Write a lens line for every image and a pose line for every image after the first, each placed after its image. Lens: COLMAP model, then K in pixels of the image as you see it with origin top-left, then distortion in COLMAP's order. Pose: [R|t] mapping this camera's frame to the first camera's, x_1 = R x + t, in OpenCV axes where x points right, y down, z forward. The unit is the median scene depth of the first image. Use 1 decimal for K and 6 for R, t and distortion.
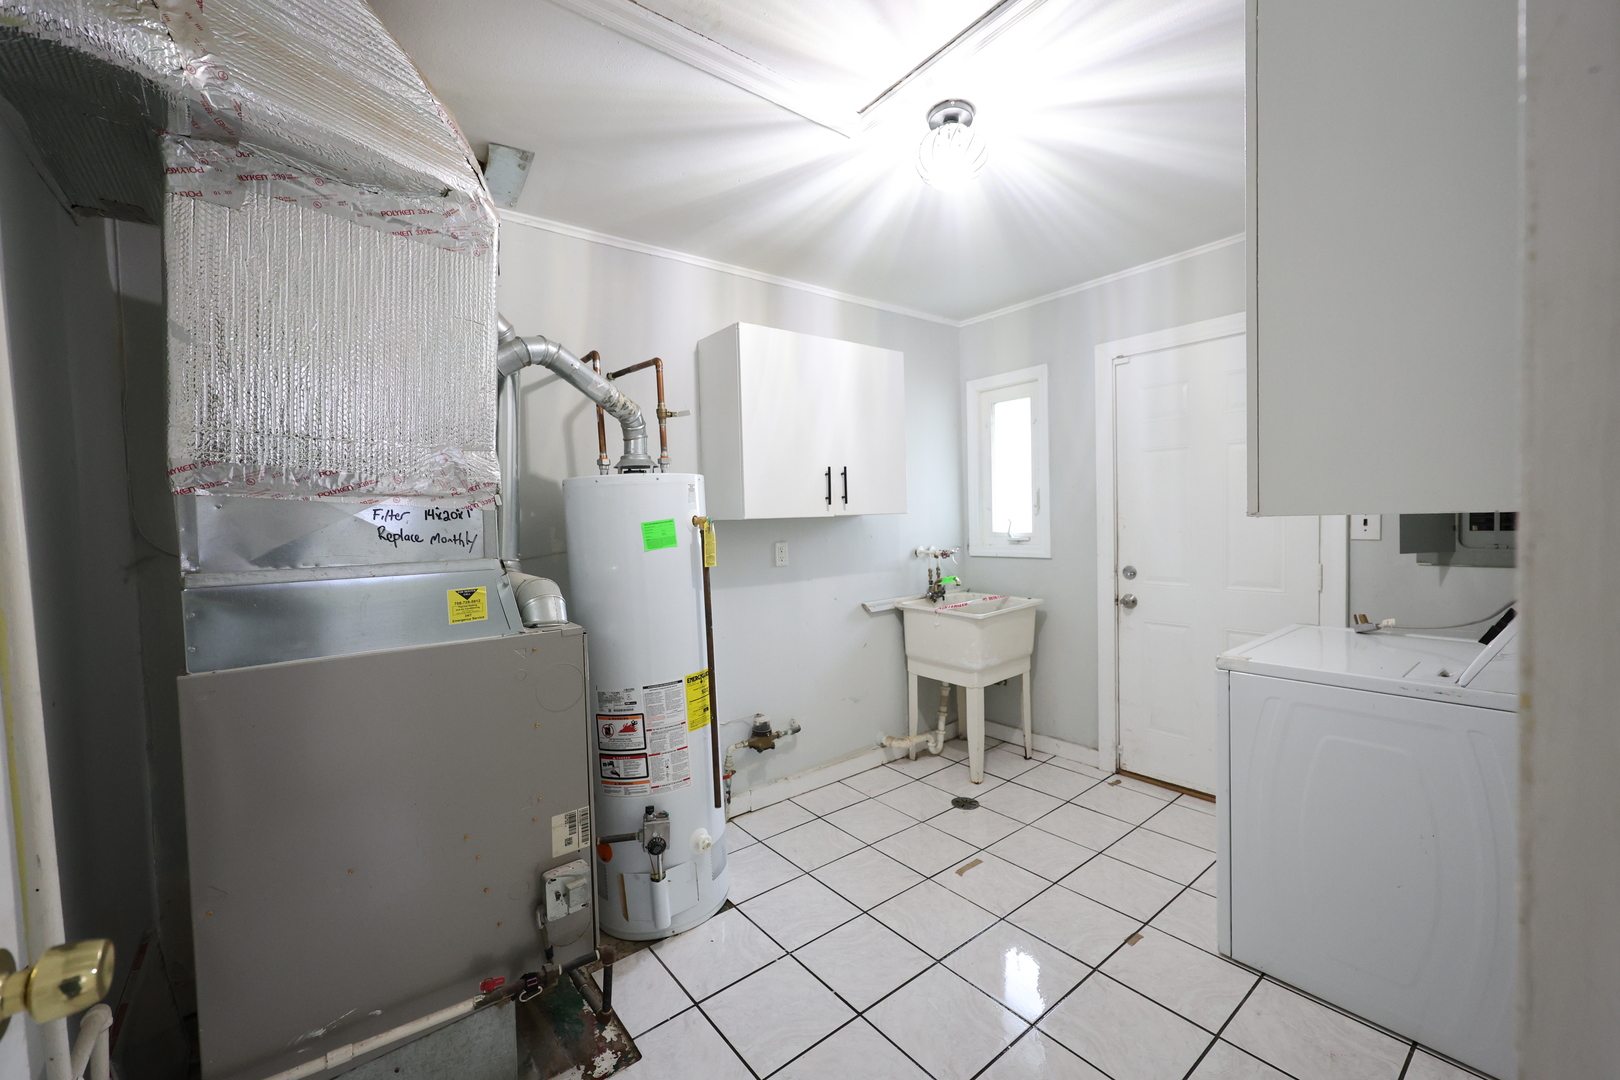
lens RADIAL K [[648.9, 0, 811.1], [0, 648.9, 530.6], [0, 0, 1]] dist [-0.005281, 0.000601]
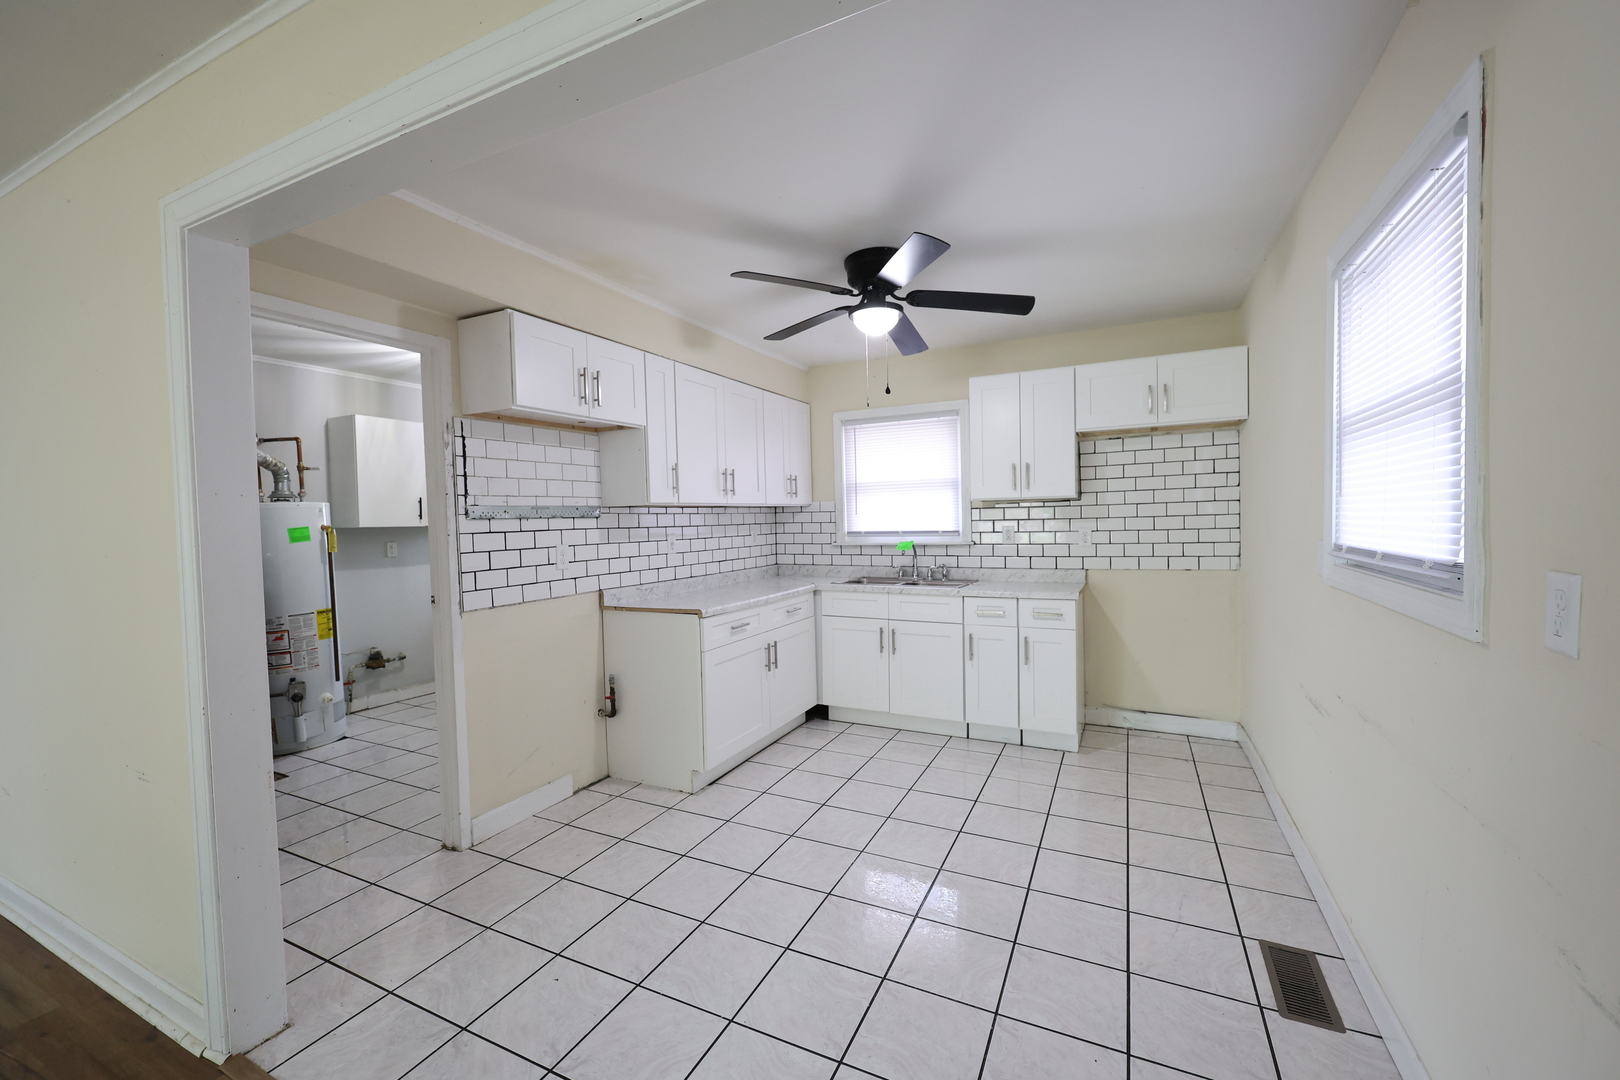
lens RADIAL K [[648.9, 0, 813.9], [0, 648.9, 537.7], [0, 0, 1]] dist [-0.005281, 0.000601]
pose [[0.900363, -0.001223, 0.435138, 0.273328], [0.004958, 0.999960, -0.007448, 0.033340], [-0.435112, 0.008863, 0.900333, -1.244896]]
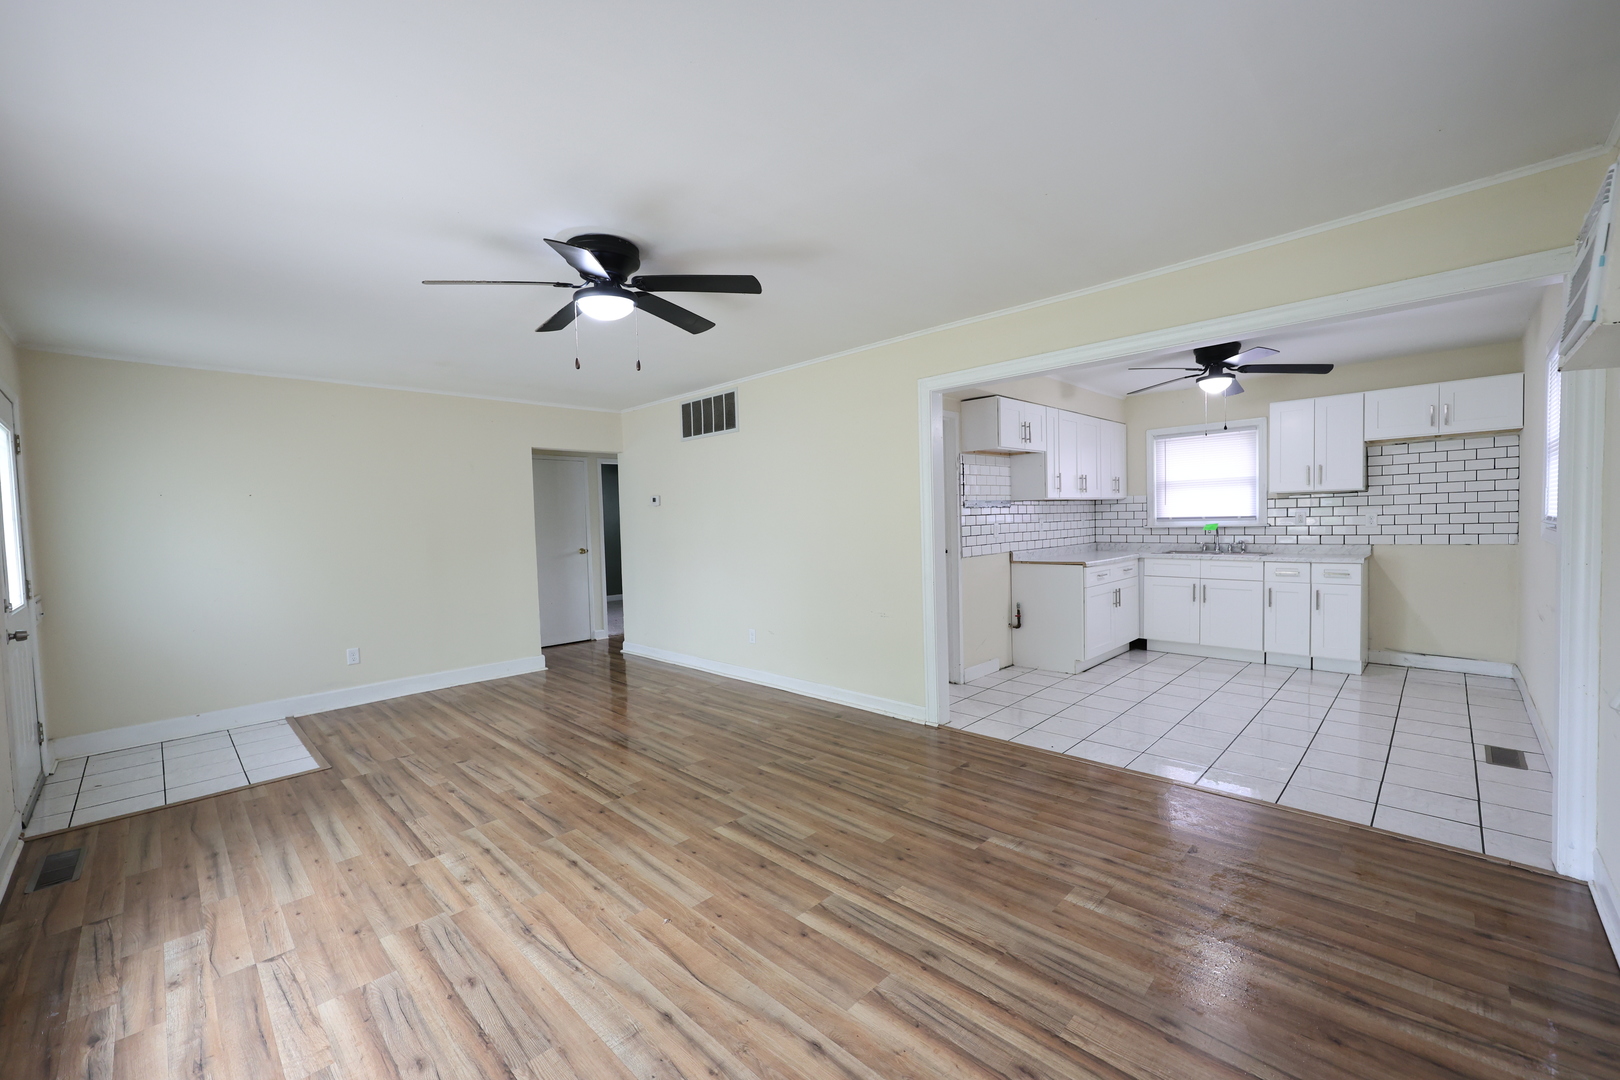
lens RADIAL K [[648.9, 0, 804.5], [0, 648.9, 546.9], [0, 0, 1]] dist [-0.005281, 0.000601]
pose [[0.992777, -0.000102, 0.119976, -1.375127], [-0.001398, 0.999922, 0.012423, 0.148180], [-0.119967, -0.012501, 0.992699, -2.757035]]
